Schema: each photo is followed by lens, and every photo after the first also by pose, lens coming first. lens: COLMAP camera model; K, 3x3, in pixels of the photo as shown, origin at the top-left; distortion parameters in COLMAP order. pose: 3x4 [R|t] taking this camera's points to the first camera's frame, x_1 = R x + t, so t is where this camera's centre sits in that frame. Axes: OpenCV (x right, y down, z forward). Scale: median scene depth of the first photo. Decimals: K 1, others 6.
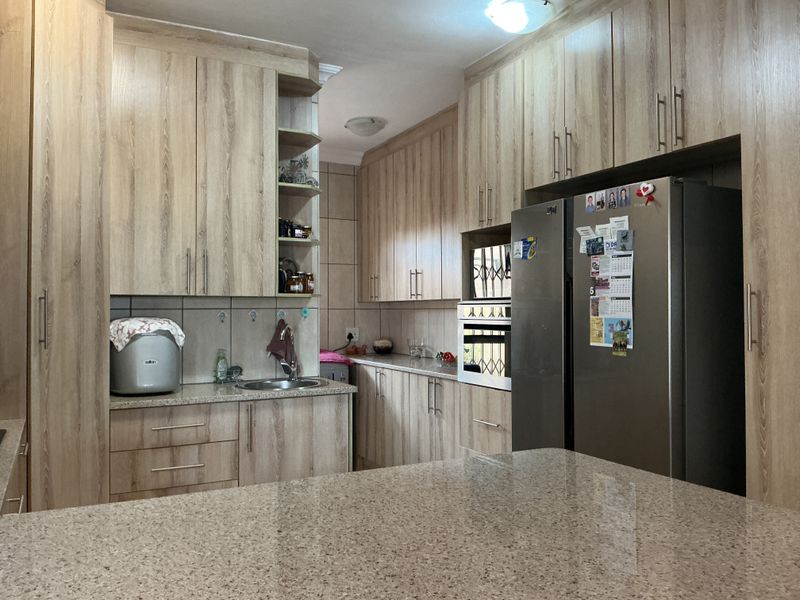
lens RADIAL K [[671.3, 0, 400.0], [0, 671.3, 300.0], [0, 0, 1]] dist [0.115367, -0.222589]
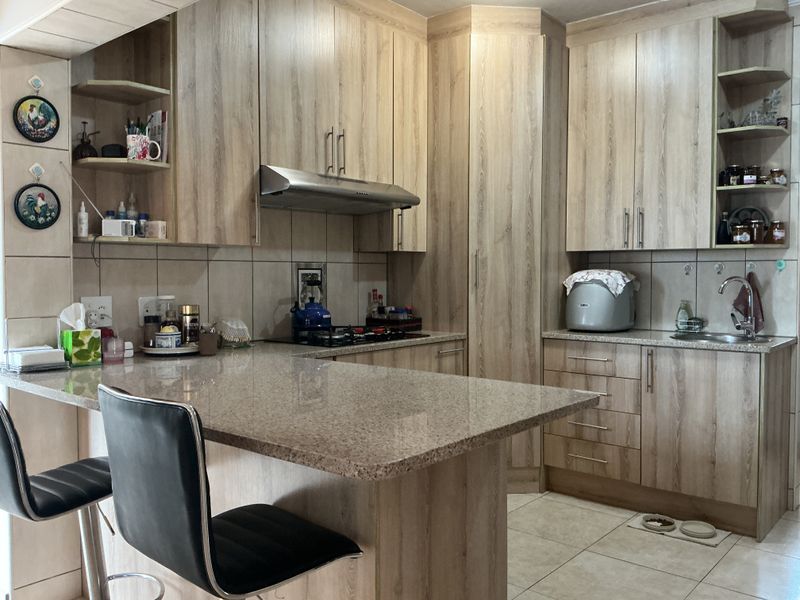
lens RADIAL K [[671.3, 0, 400.0], [0, 671.3, 300.0], [0, 0, 1]] dist [0.115367, -0.222589]
pose [[0.377936, 0.039845, -0.924974, 0.603145], [0.013016, 0.998746, 0.048341, 0.017435], [0.925740, -0.030309, 0.376944, 0.215198]]
